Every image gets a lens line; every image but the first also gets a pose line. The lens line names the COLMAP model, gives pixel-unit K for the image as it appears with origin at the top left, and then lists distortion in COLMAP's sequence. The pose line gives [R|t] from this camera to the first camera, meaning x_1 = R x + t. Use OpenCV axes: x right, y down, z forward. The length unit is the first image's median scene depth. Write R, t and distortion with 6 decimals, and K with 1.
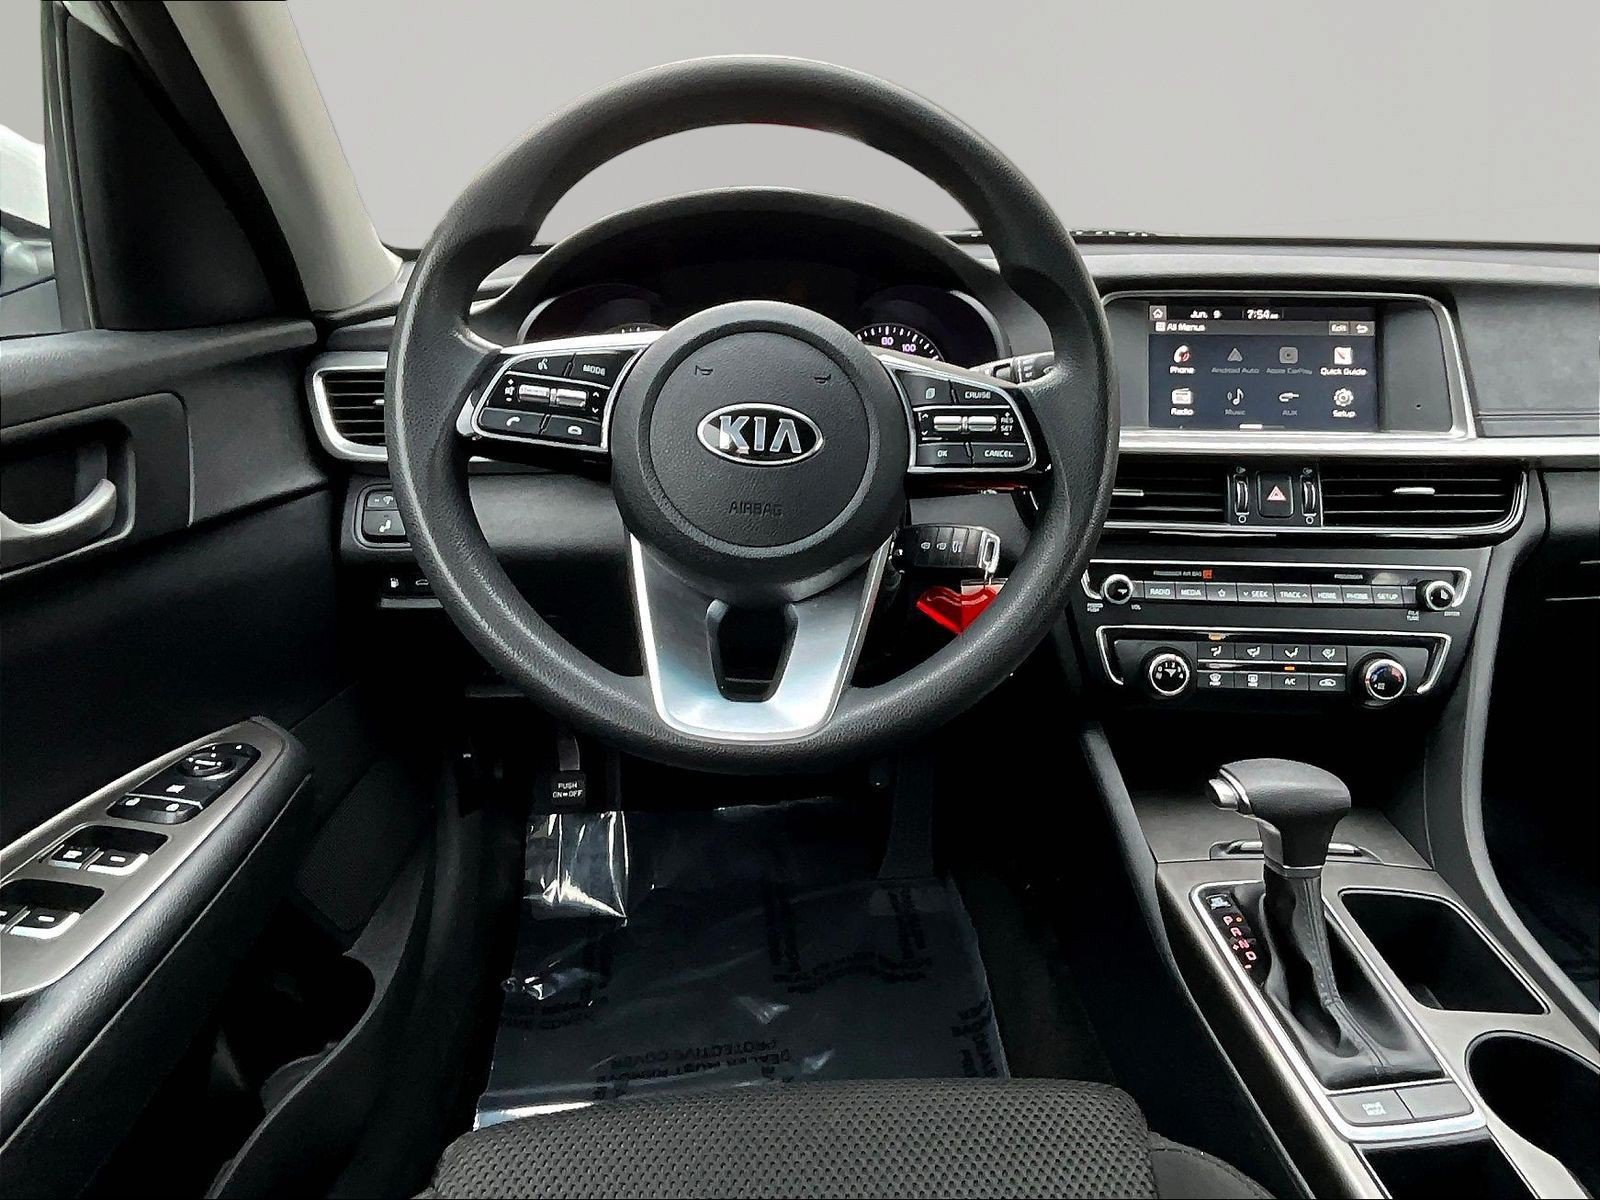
lens RADIAL K [[887.6, 0, 794.2], [0, 887.6, 533.6], [0, 0, 1]] dist [-0.003465, -0.002109]
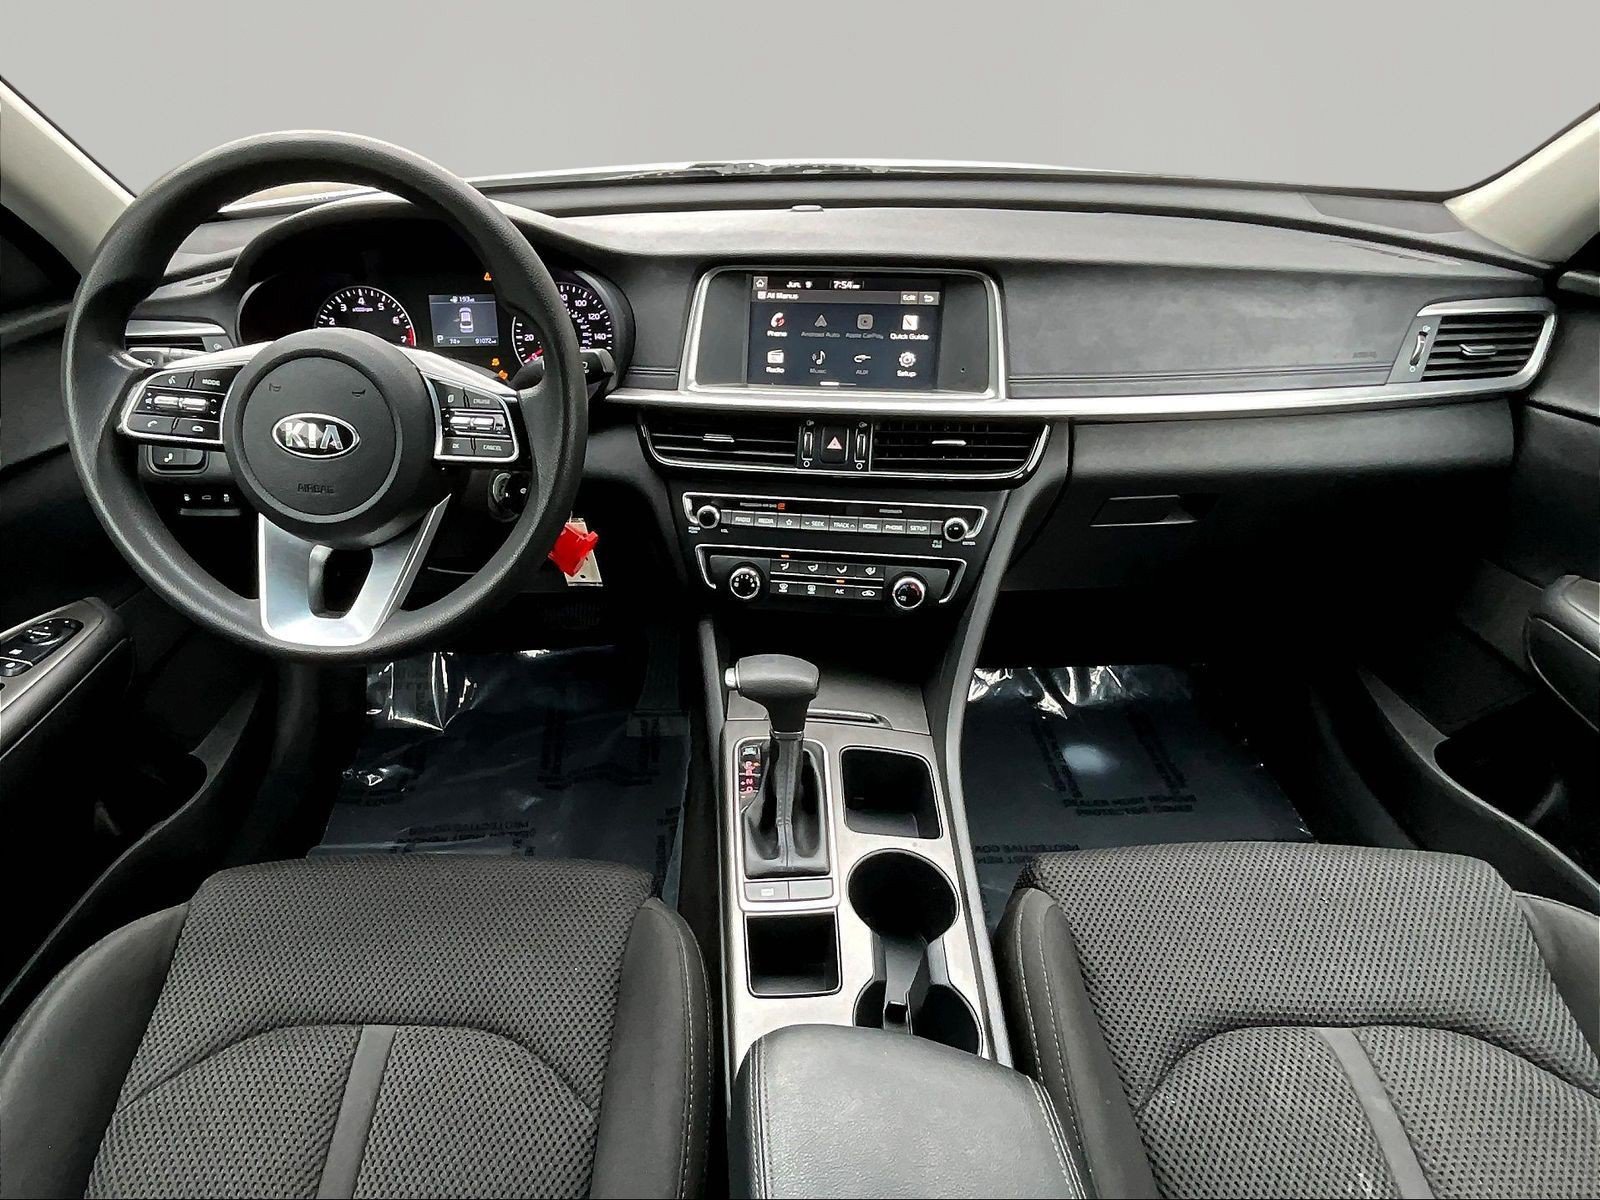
lens RADIAL K [[887.6, 0, 794.2], [0, 887.6, 533.6], [0, 0, 1]] dist [-0.003465, -0.002109]
pose [[0.995578, 0.022736, -0.091141, 0.598244], [-0.002225, 0.975700, 0.219099, -0.190947], [0.093908, -0.217927, 0.971437, -0.225896]]
